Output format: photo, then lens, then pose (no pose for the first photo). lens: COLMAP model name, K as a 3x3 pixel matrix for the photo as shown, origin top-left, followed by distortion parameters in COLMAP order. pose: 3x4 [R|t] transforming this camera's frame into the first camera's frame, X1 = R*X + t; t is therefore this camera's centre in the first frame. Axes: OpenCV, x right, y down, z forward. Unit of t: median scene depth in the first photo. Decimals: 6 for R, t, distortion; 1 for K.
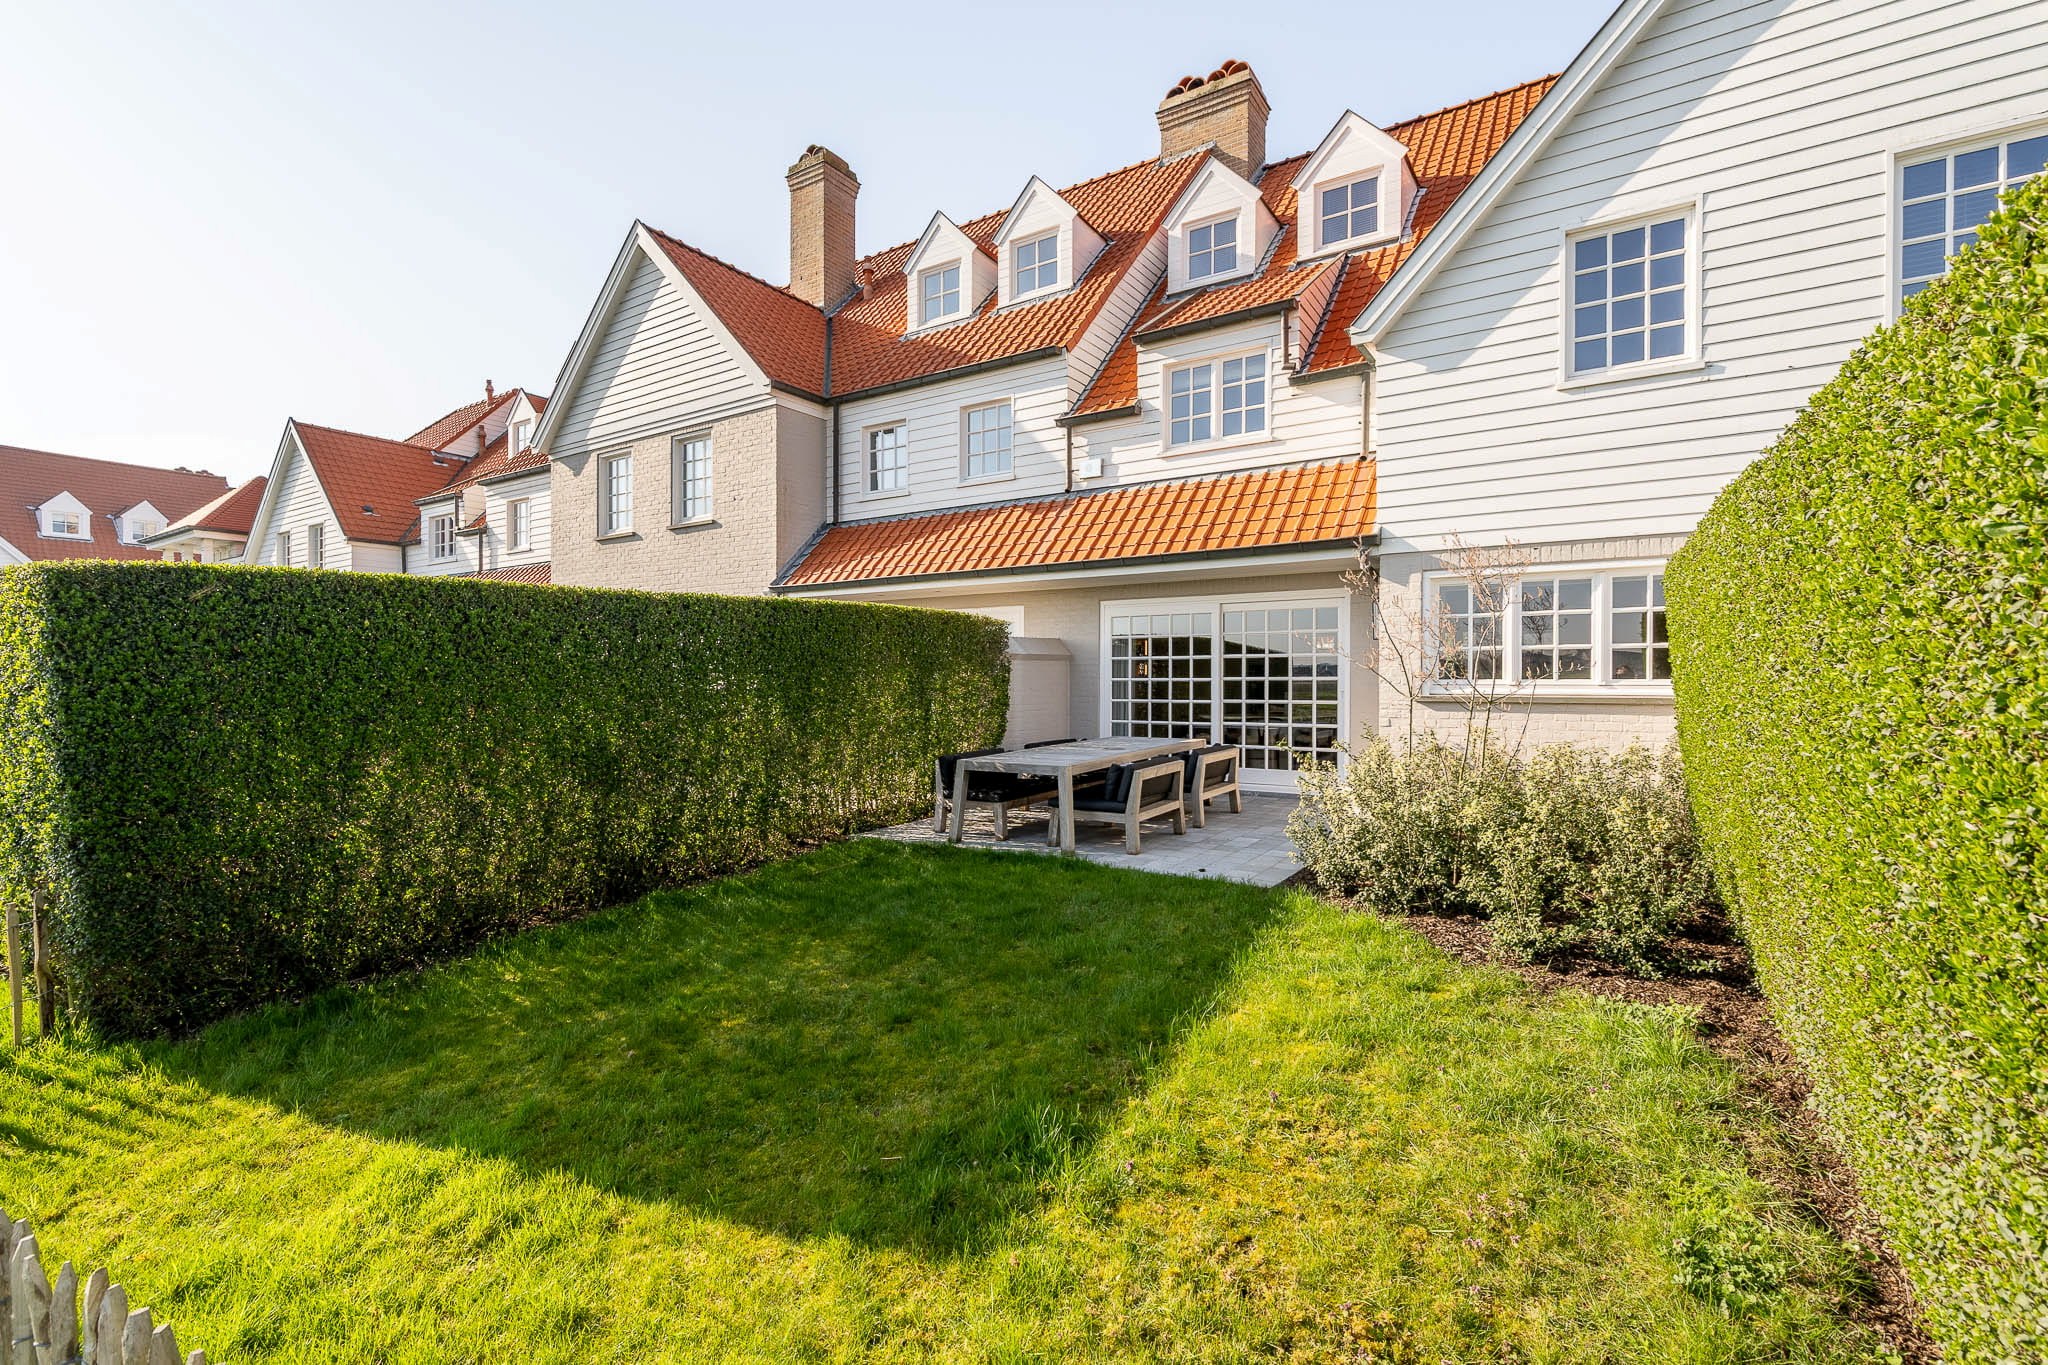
lens RADIAL K [[900.0, 0, 1009.4], [0, 900.0, 671.2], [0, 0, 1]] dist [0.000080, -0.000419]
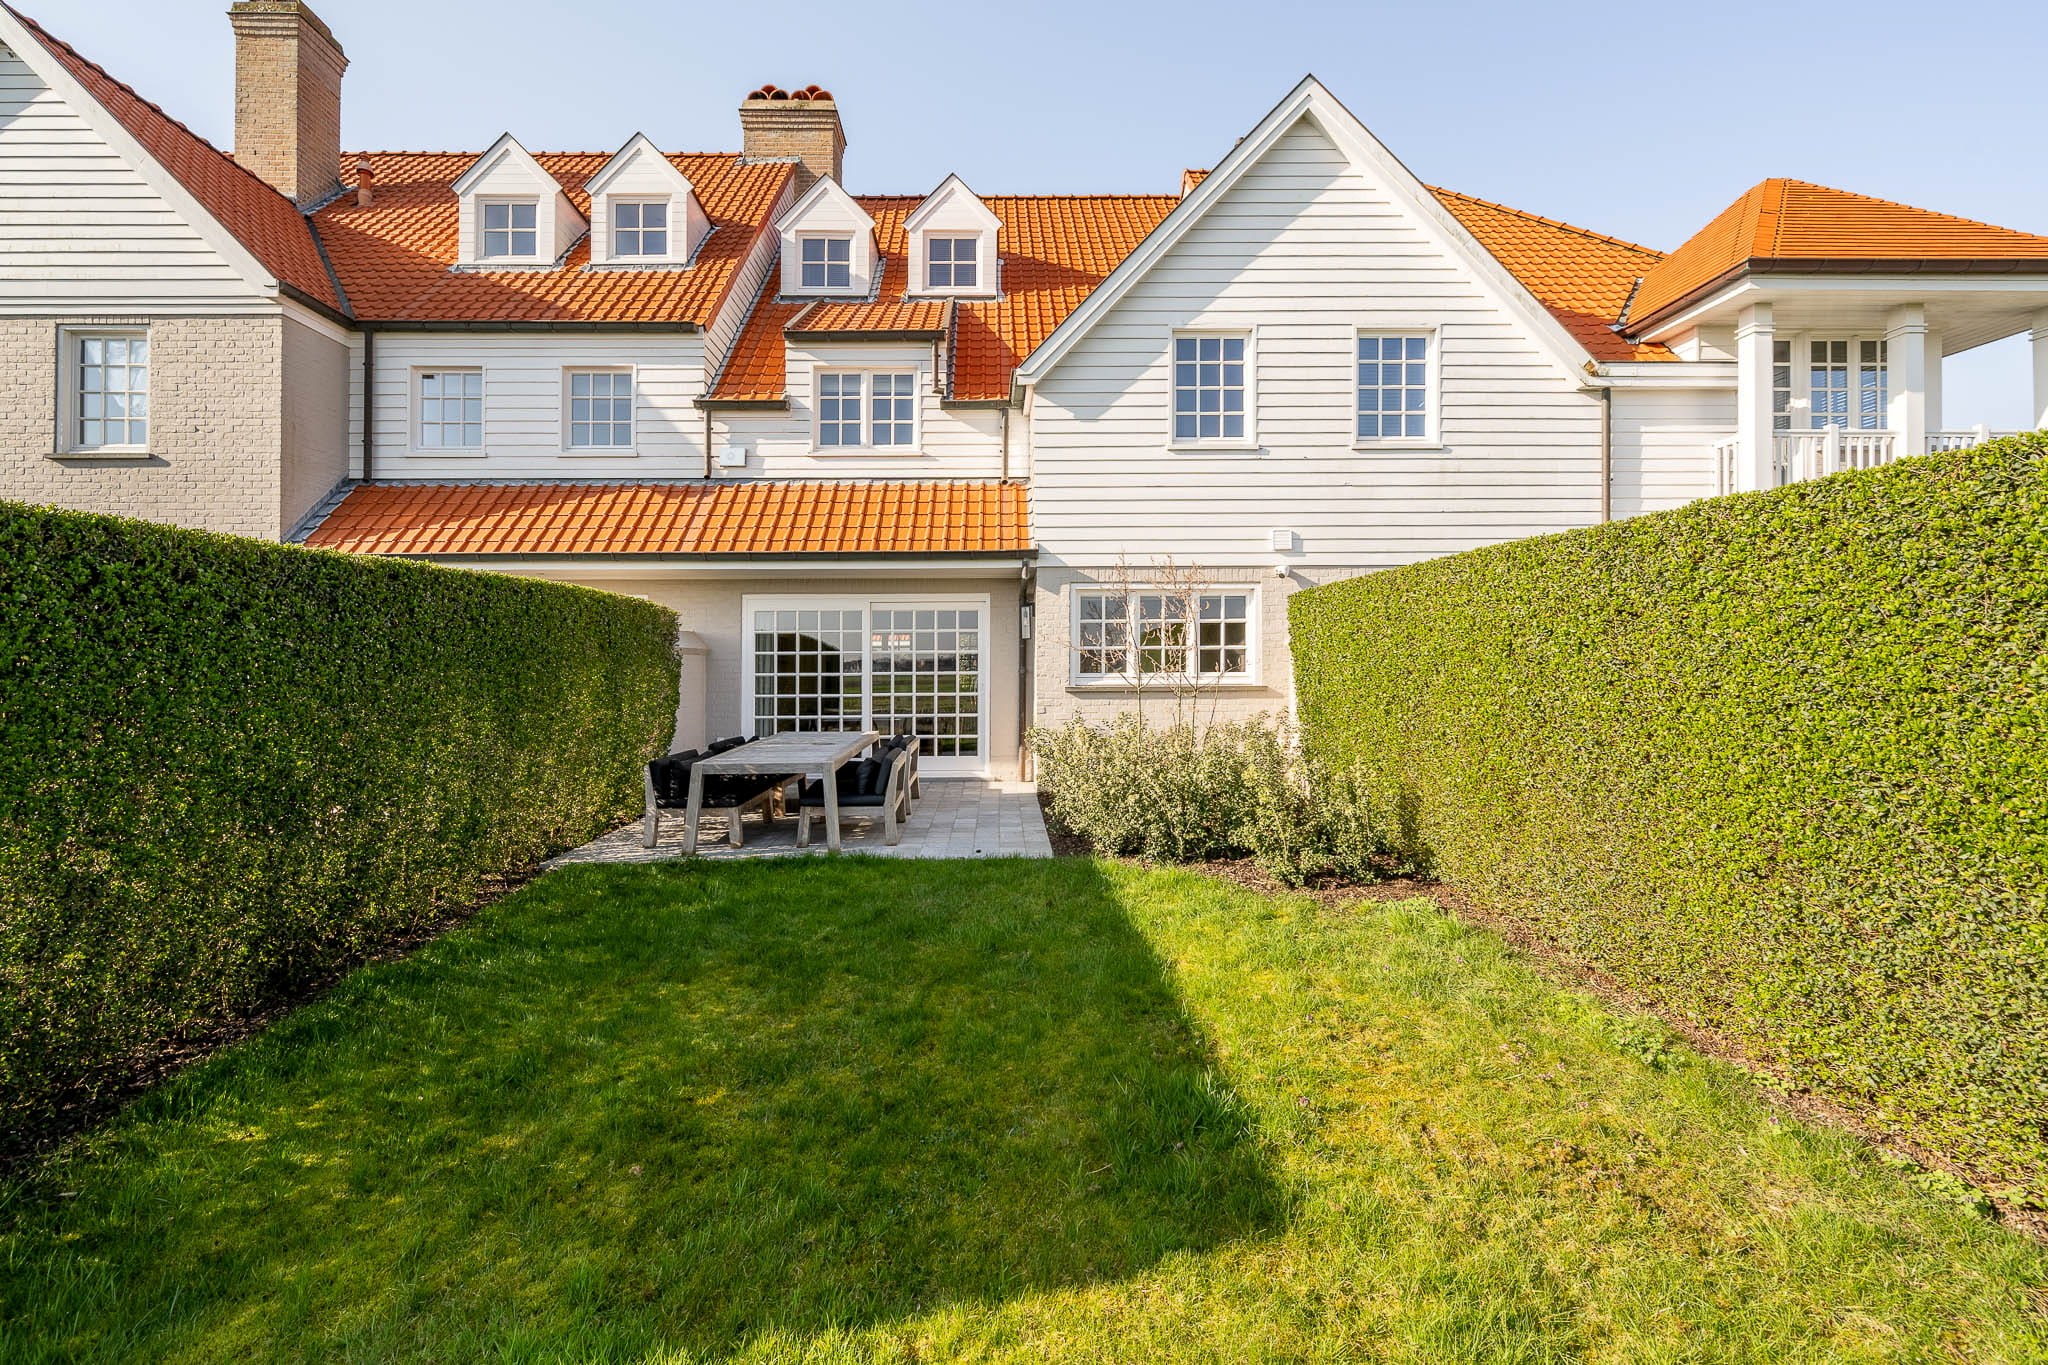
lens RADIAL K [[852.6, 0, 1020.7], [0, 852.6, 661.1], [0, 0, 1]] dist [-0.001290, -0.000567]
pose [[0.828524, 0.004429, 0.559937, -0.178328], [-0.000236, 0.999971, -0.007560, 0.001308], [-0.559954, 0.006131, 0.828501, 0.072780]]
